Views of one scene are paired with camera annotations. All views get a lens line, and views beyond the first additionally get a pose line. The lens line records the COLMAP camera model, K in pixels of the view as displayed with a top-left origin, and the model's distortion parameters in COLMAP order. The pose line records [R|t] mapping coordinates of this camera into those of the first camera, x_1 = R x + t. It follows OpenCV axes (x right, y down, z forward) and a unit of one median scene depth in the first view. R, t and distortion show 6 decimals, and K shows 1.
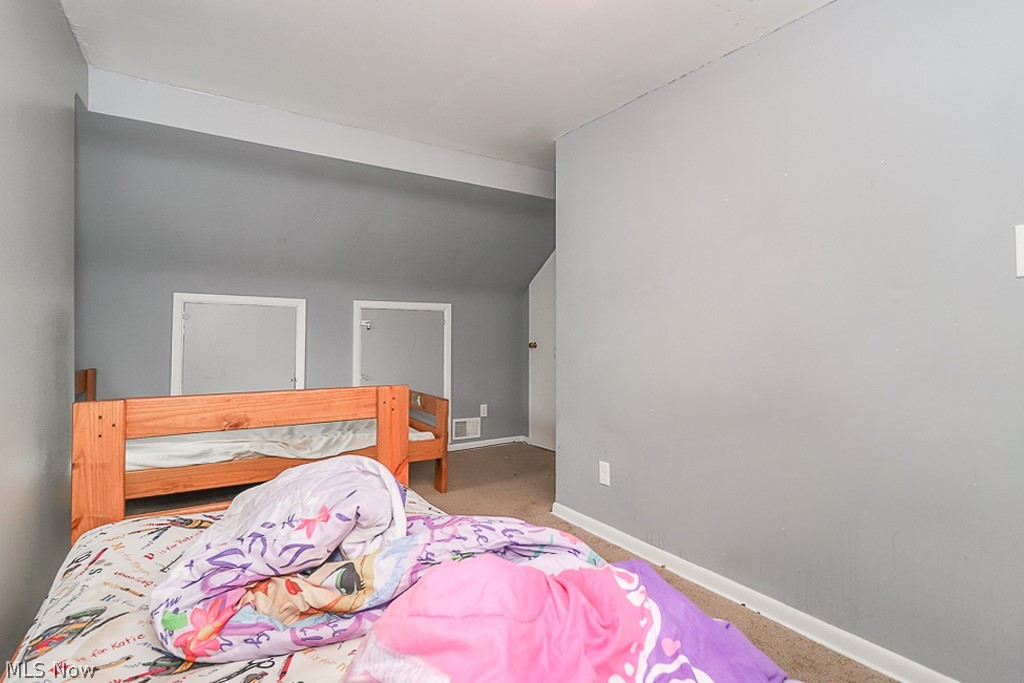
lens RADIAL K [[501.2, 0, 495.8], [0, 501.2, 329.2], [0, 0, 1]] dist [0.002720, -0.012156]
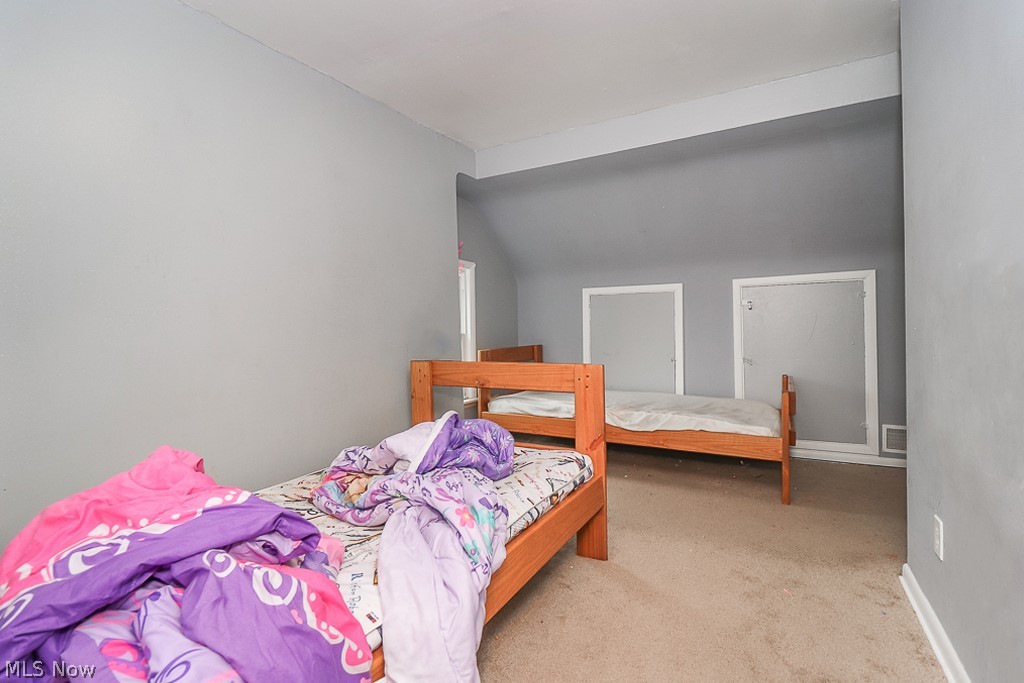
lens RADIAL K [[476.4, 0, 509.2], [0, 476.4, 334.4], [0, 0, 1]] dist [0.029424, -0.017767]
pose [[0.473689, -0.000662, -0.880692, 0.476486], [0.038045, 0.999082, 0.019712, 0.019078], [0.879870, -0.042843, 0.473279, 0.304784]]
